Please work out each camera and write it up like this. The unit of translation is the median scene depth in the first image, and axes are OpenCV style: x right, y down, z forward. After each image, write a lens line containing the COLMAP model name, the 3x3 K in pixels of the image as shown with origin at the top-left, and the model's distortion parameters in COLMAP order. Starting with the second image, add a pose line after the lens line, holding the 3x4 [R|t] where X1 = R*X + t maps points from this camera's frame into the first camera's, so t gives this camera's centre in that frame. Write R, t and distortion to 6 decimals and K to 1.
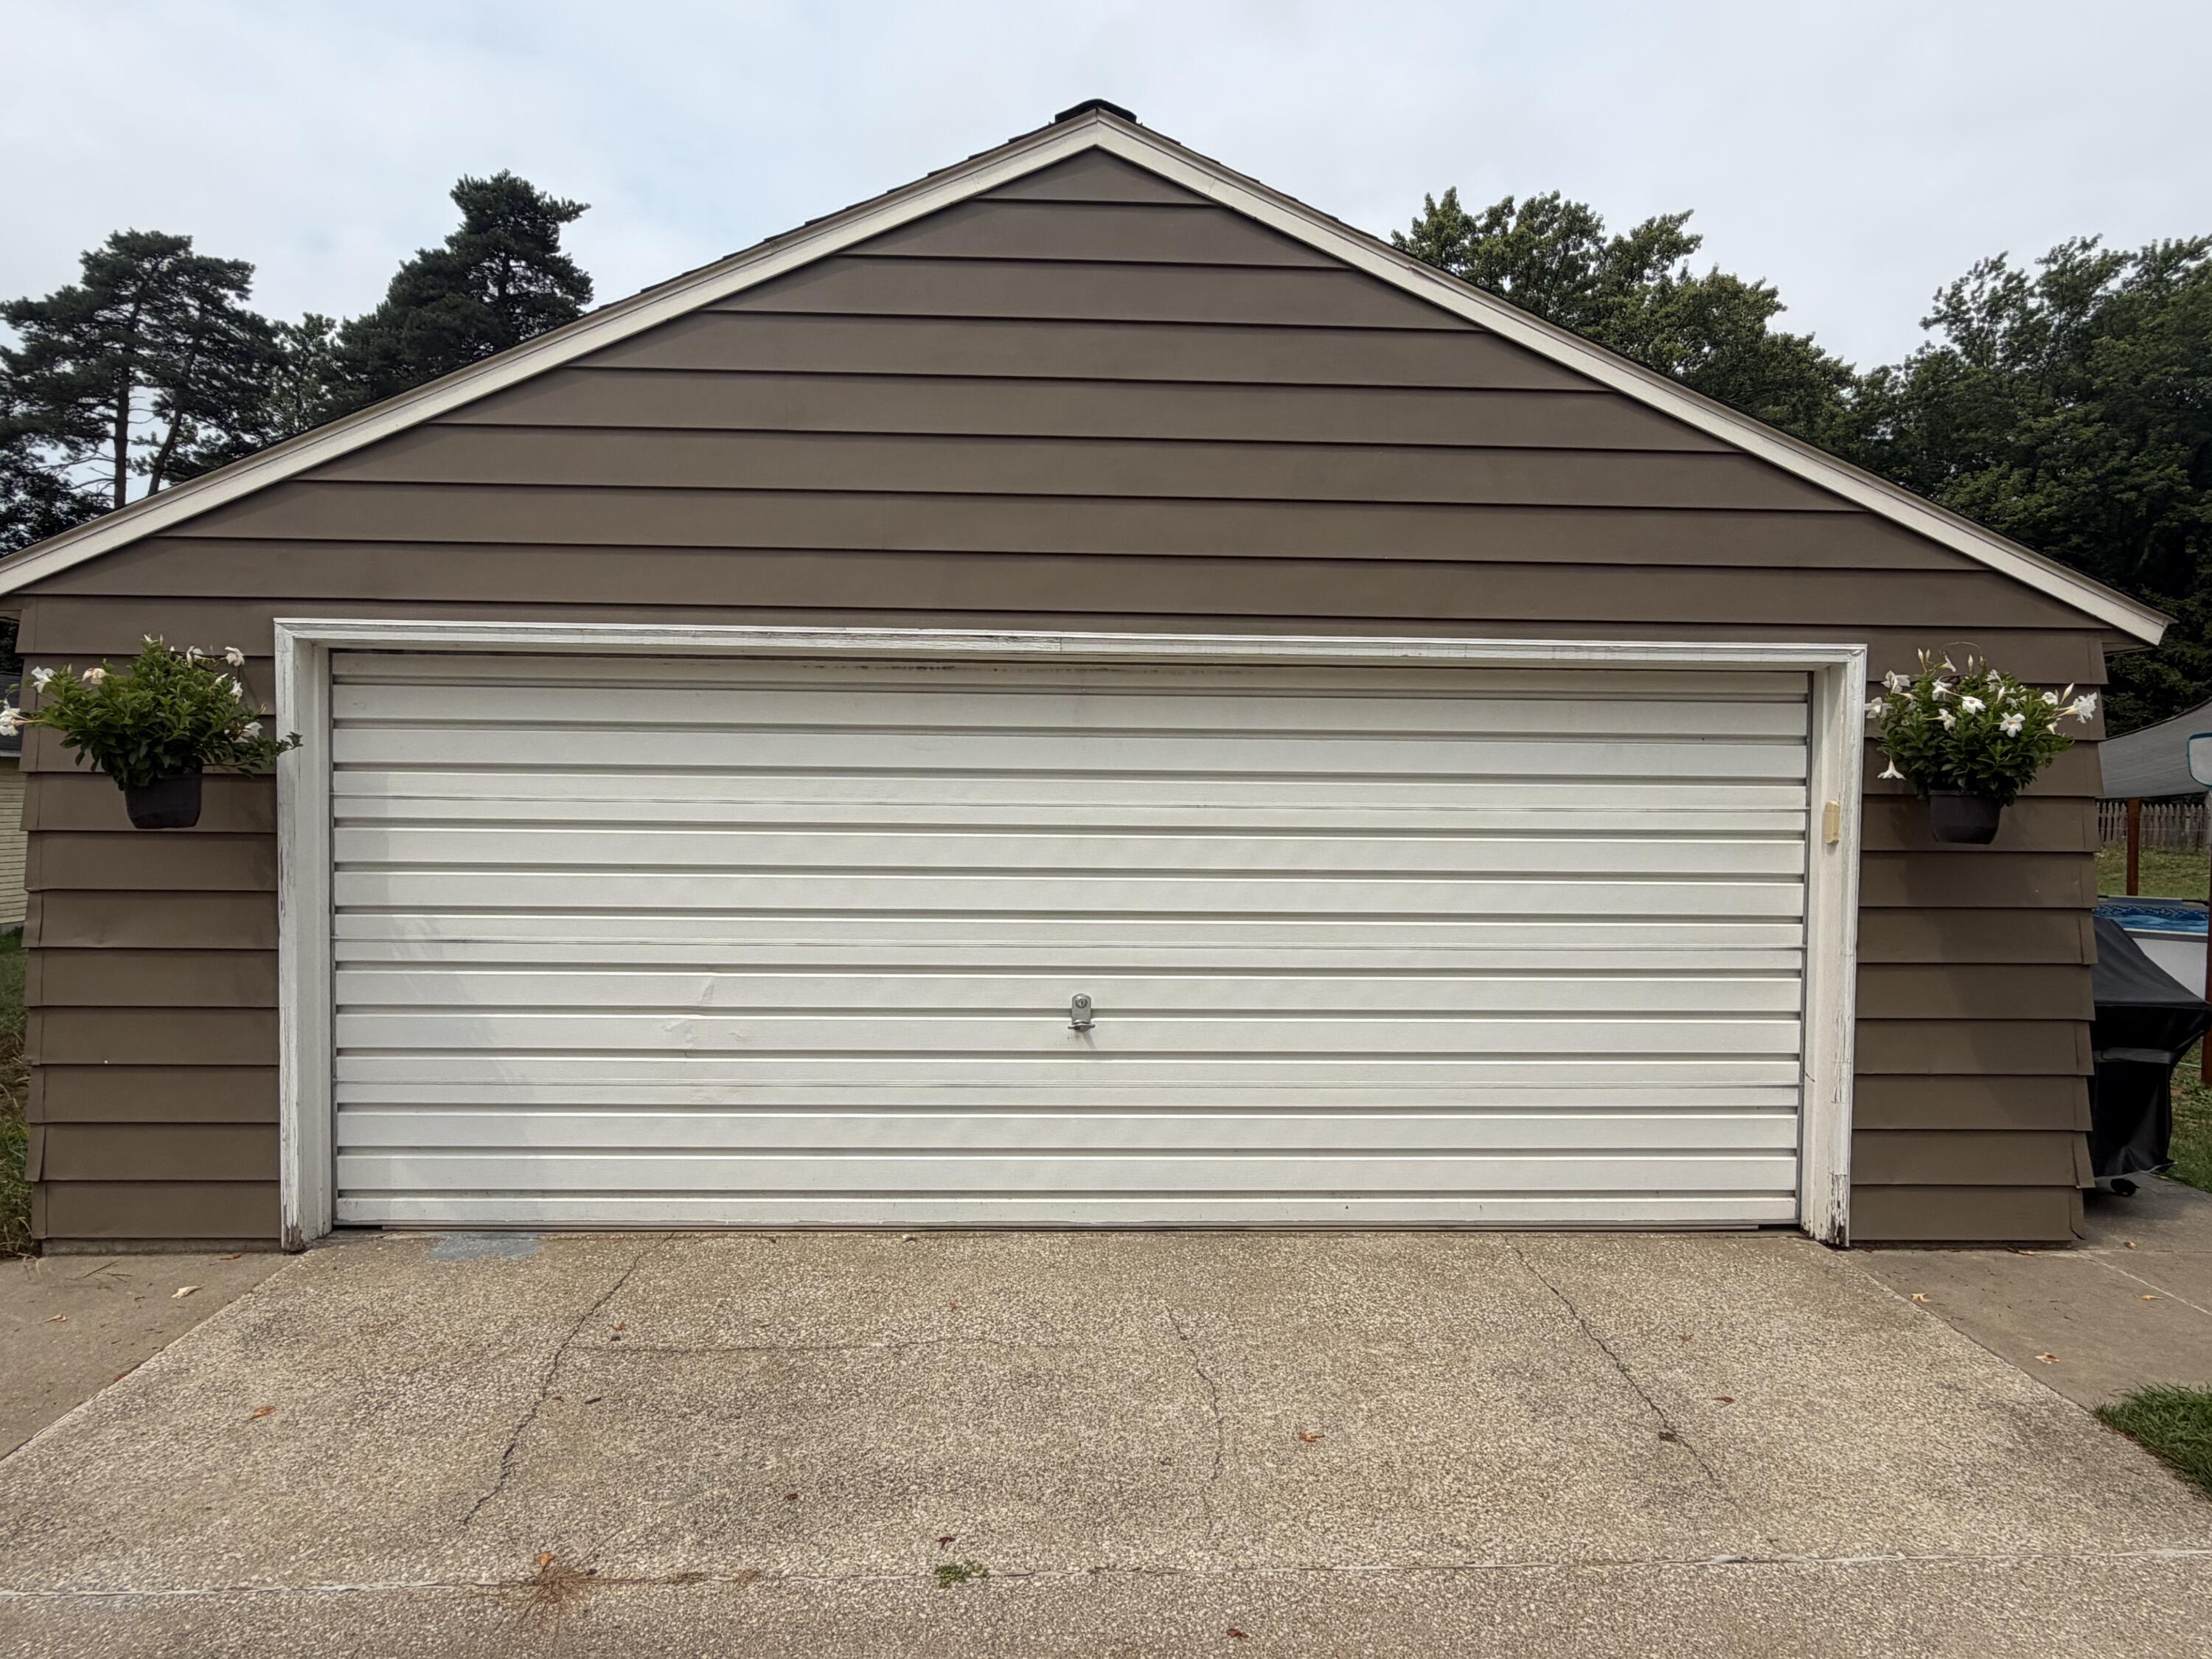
lens RADIAL K [[1291.8, 0, 1103.1], [0, 1291.8, 831.5], [0, 0, 1]] dist [0.000669, 0.000136]
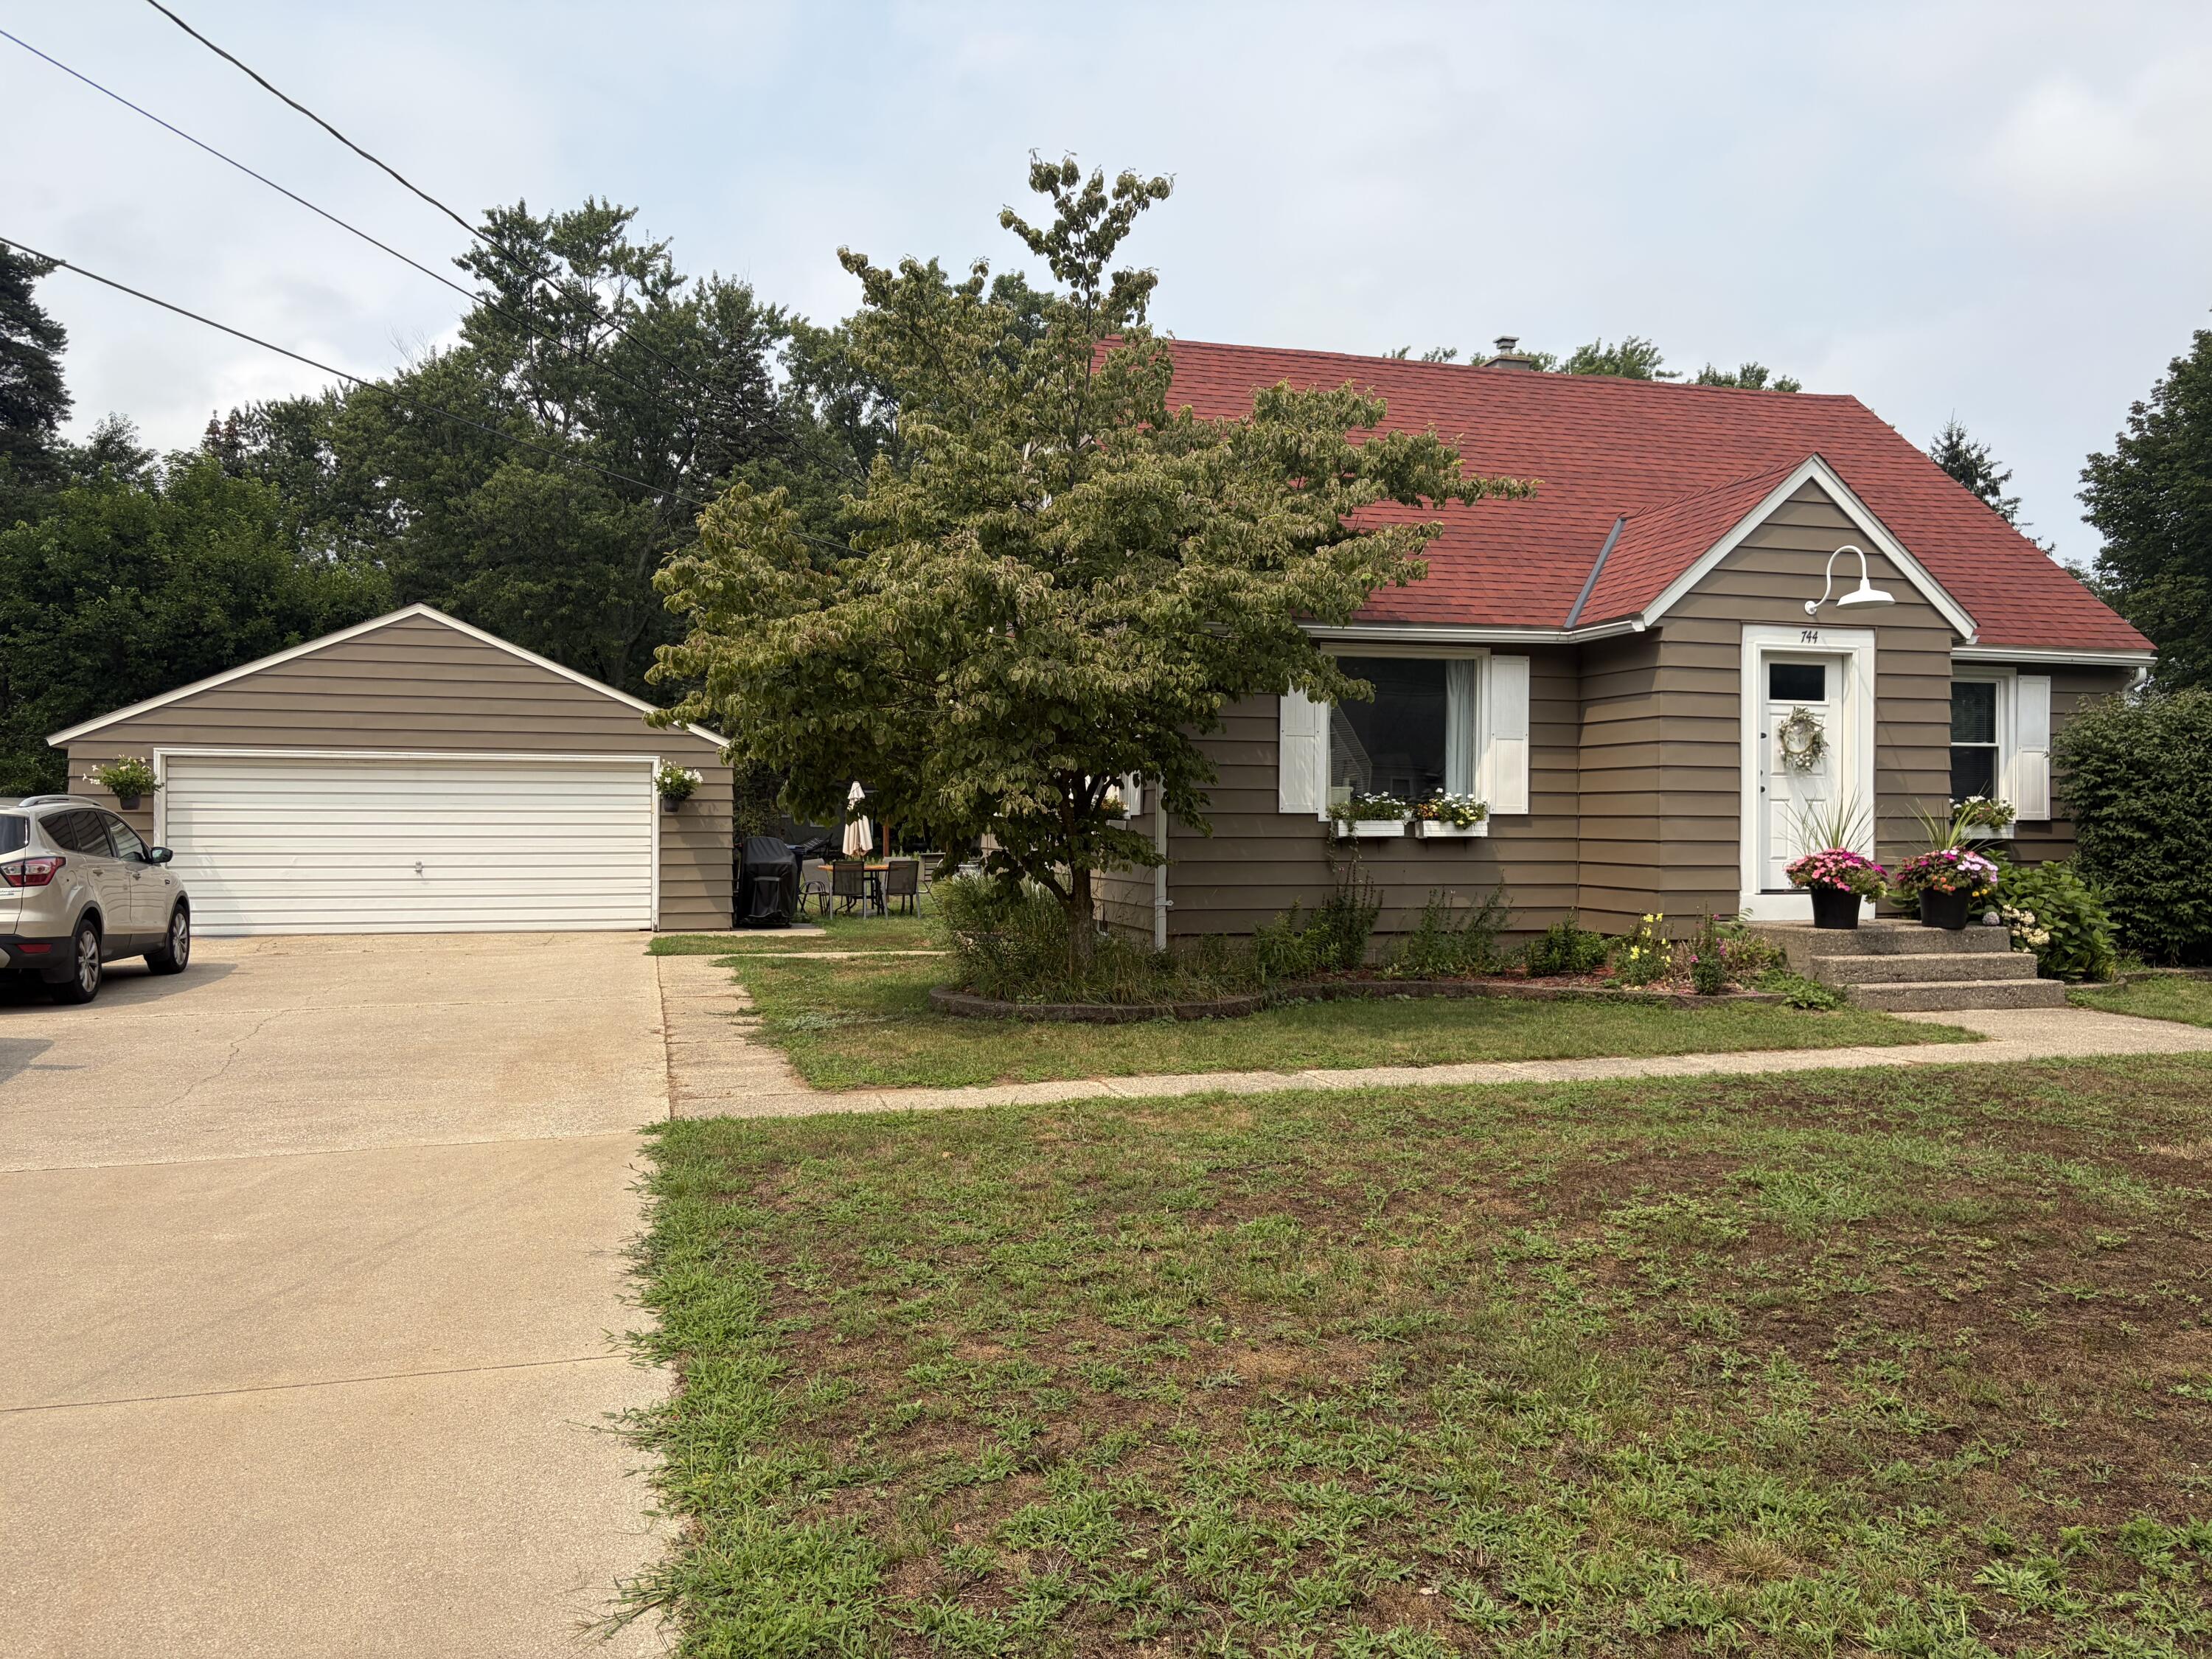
lens RADIAL K [[1674.1, 0, 1112.5], [0, 1674.1, 822.8], [0, 0, 1]] dist [0.002851, -0.001453]
pose [[0.970258, -0.008919, 0.241910, 0.663941], [0.016728, 0.999402, -0.030248, 0.186360], [-0.241496, 0.033395, 0.969827, -3.546050]]
